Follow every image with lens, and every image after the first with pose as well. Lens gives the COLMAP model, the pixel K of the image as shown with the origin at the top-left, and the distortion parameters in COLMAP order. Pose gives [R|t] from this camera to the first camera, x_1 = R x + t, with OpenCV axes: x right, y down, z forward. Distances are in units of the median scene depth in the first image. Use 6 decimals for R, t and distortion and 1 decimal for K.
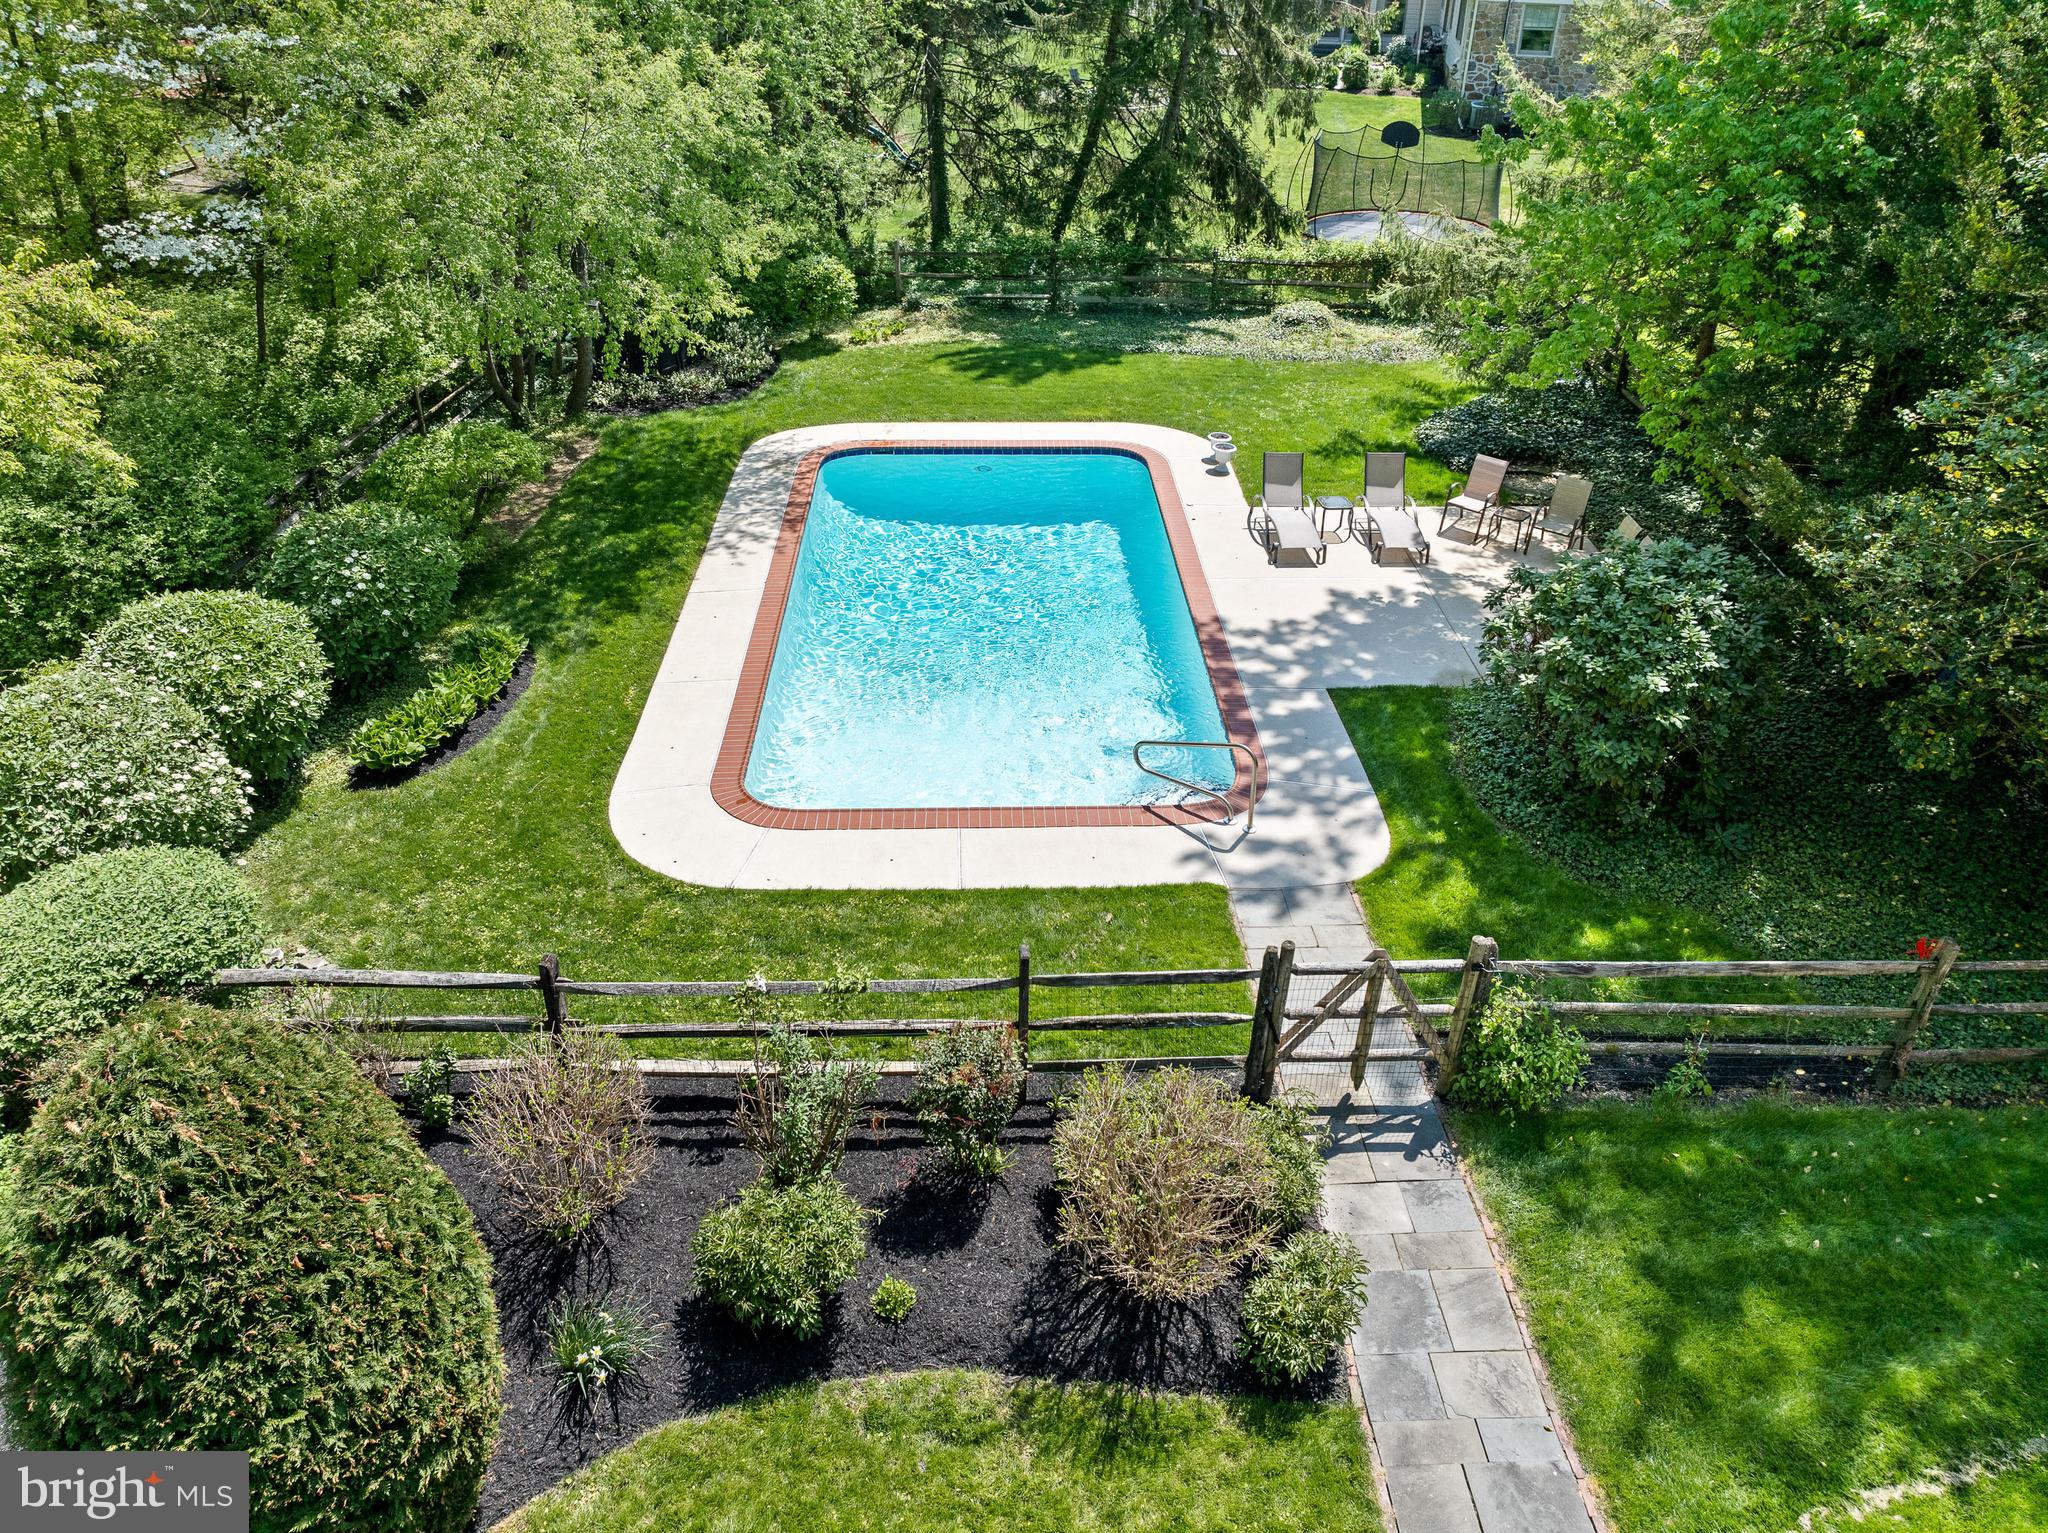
lens RADIAL K [[1474.0, 0, 1019.0], [0, 1474.0, 706.6], [0, 0, 1]] dist [0.067647, 0.000032]
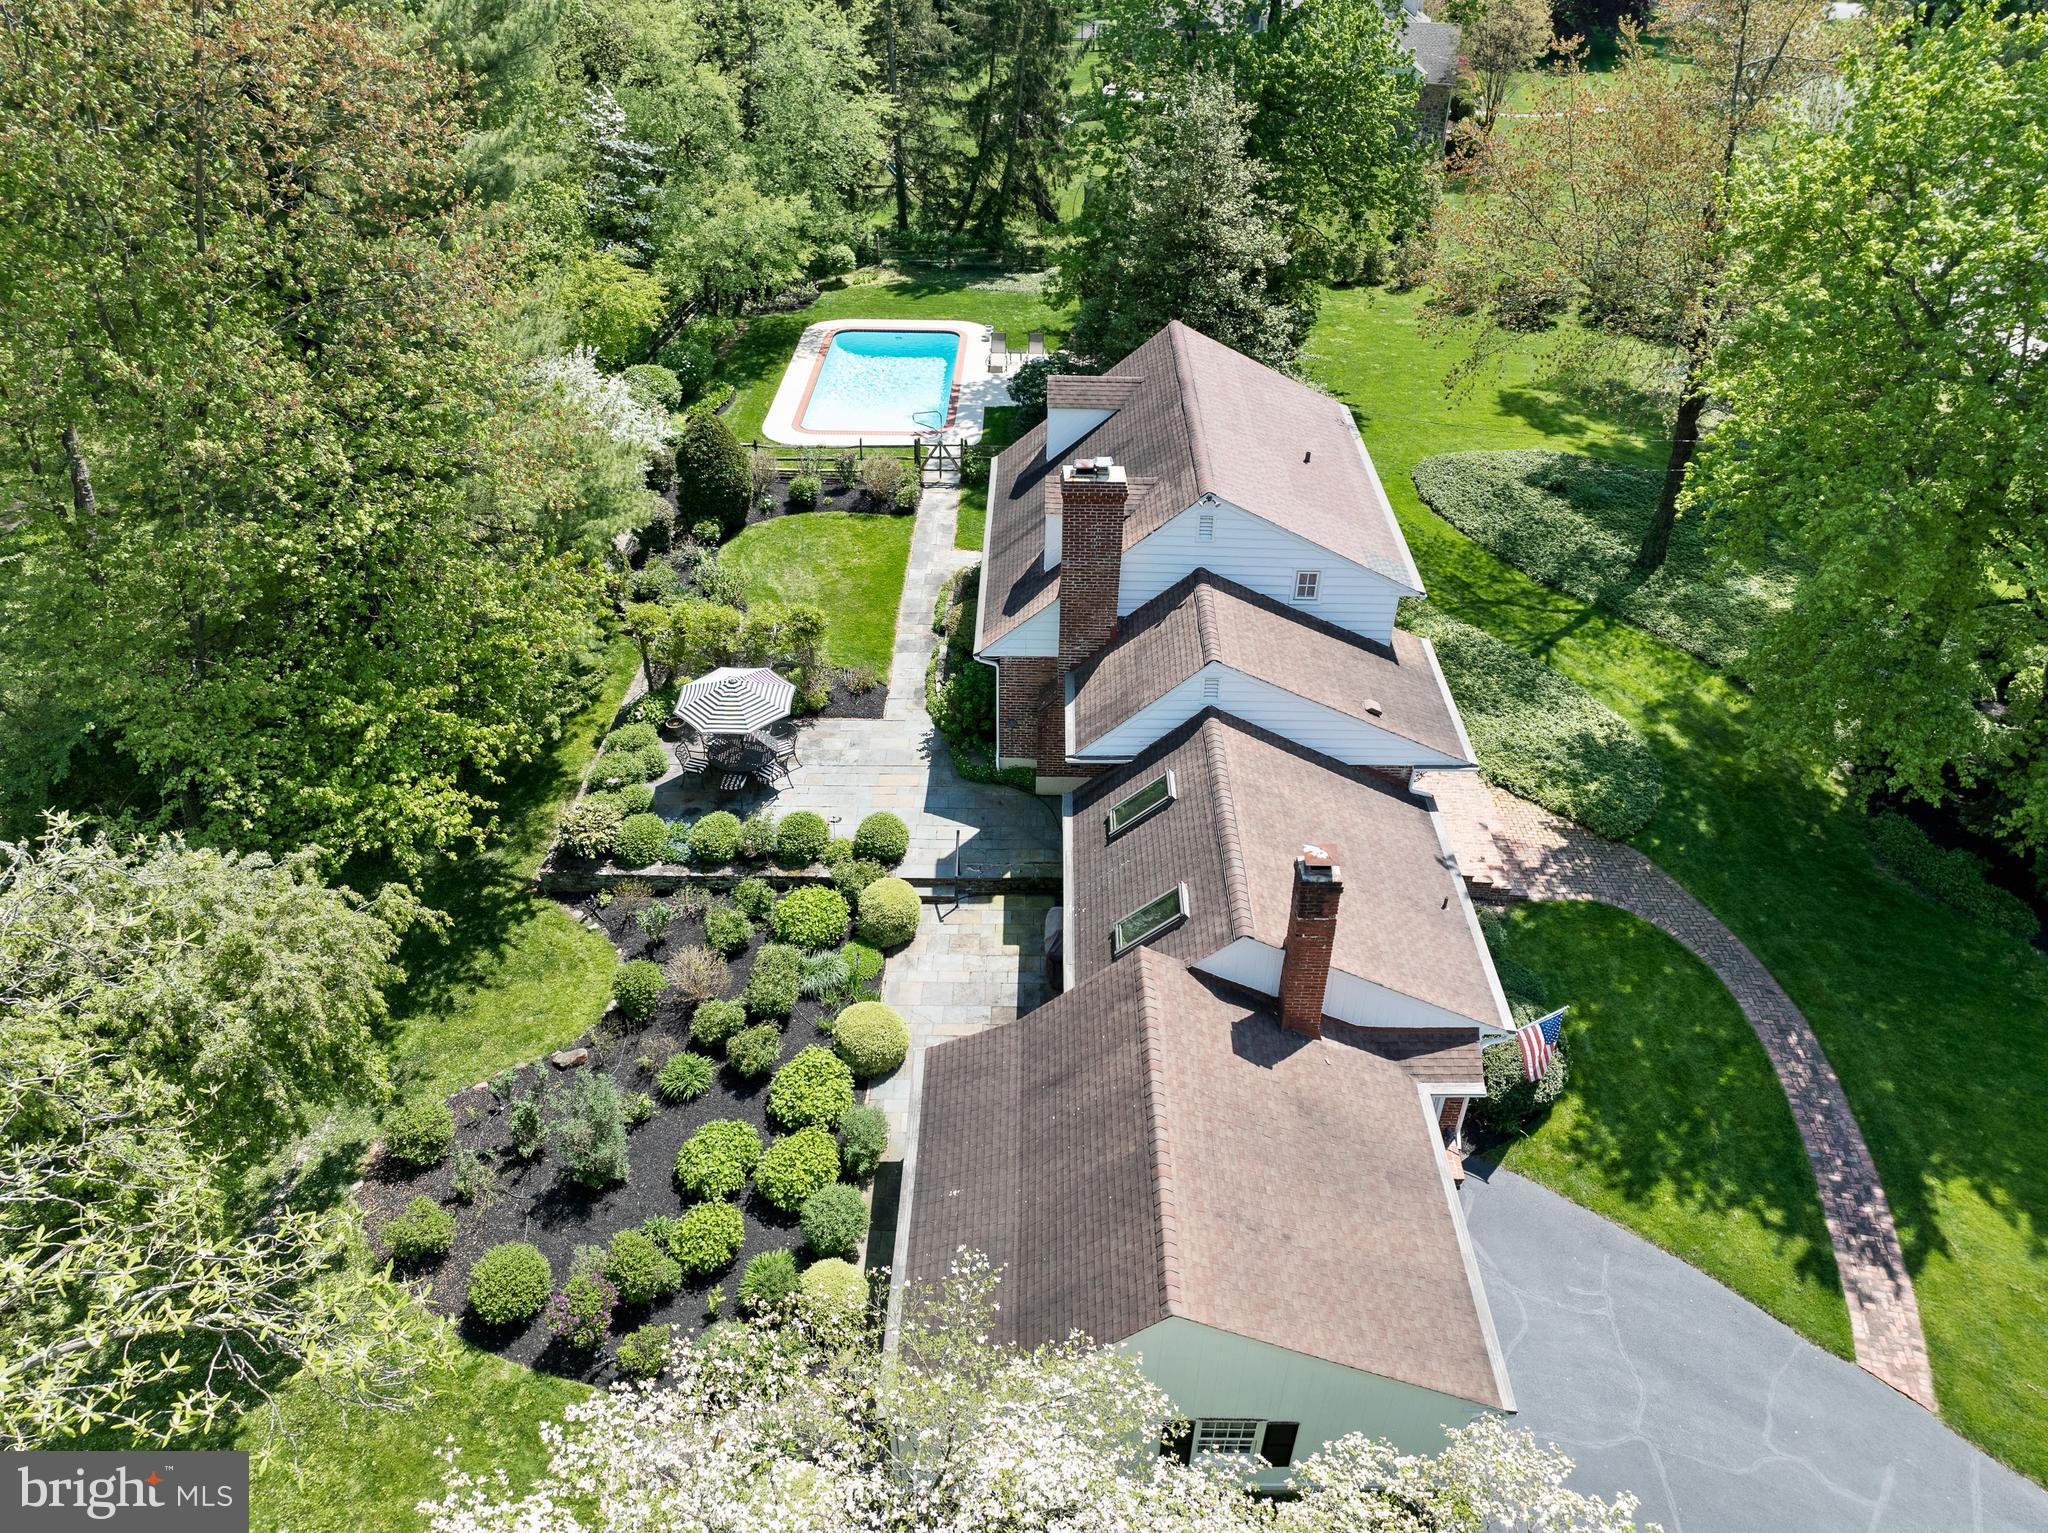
lens RADIAL K [[1427.7, 0, 1024.0], [0, 1427.7, 766.5], [0, 0, 1]] dist [-0.022012, -0.042574]
pose [[0.998677, 0.026945, -0.043803, 0.412421], [-0.022163, 0.994098, 0.106196, 0.403101], [0.046406, -0.105084, 0.993380, -1.944746]]
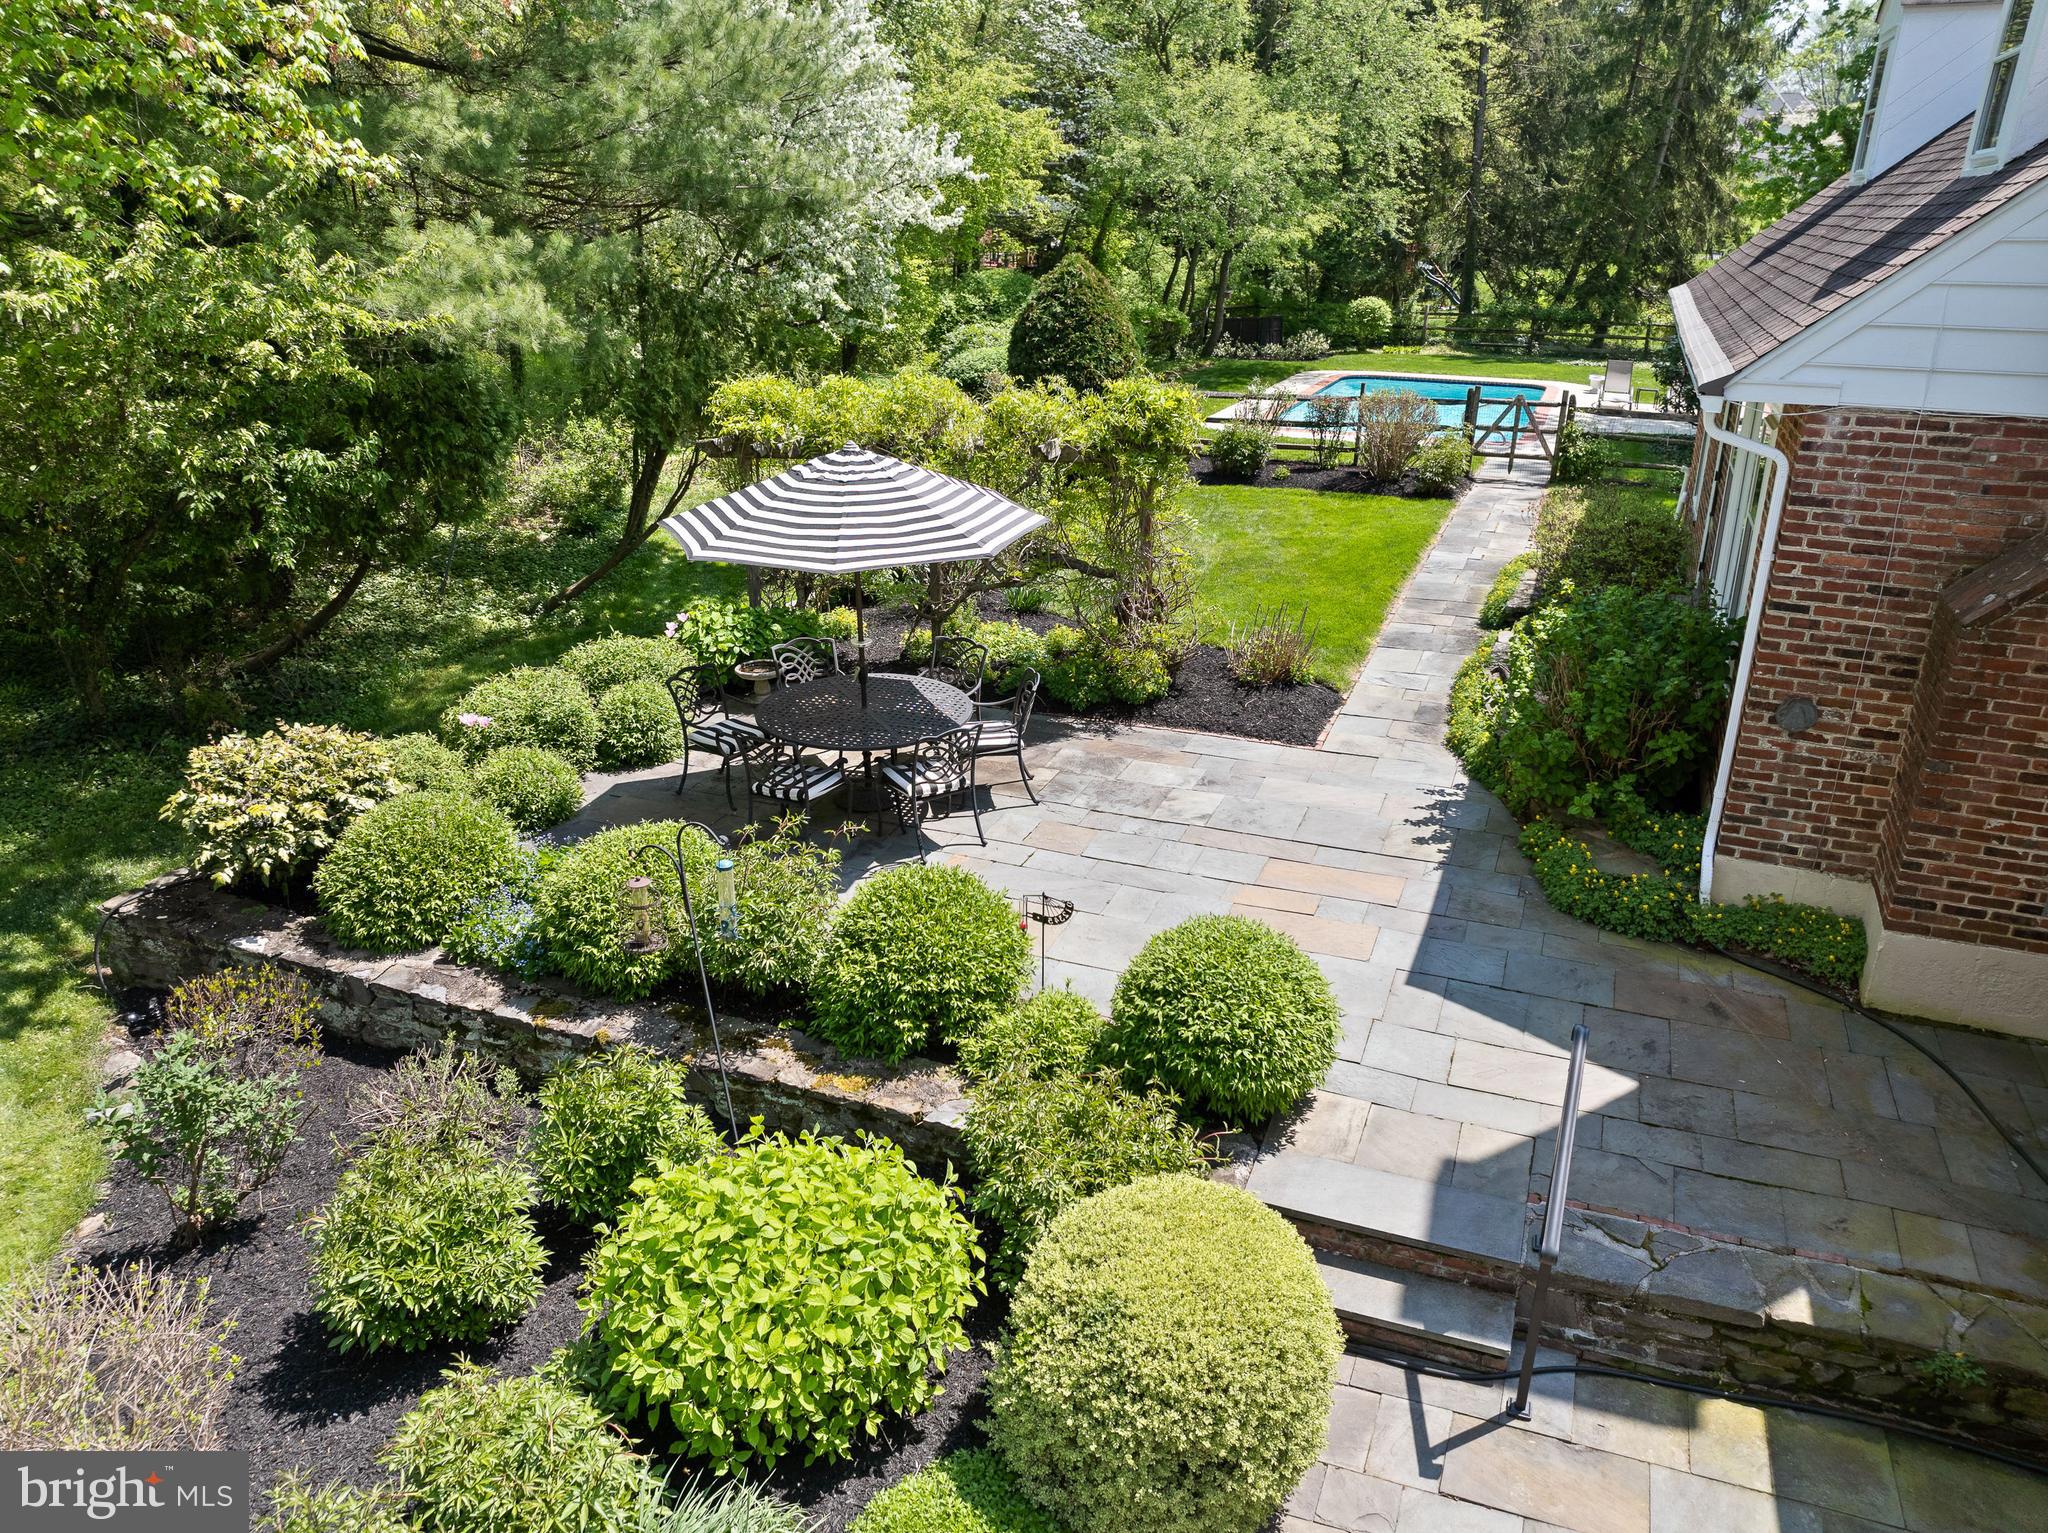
lens RADIAL K [[1427.7, 0, 1024.0], [0, 1427.7, 766.5], [0, 0, 1]] dist [-0.022012, -0.042574]
pose [[0.914343, 0.142886, -0.378895, 0.262606], [-0.197508, 0.974195, -0.109243, 0.659139], [0.353508, 0.174720, 0.918969, -0.668461]]
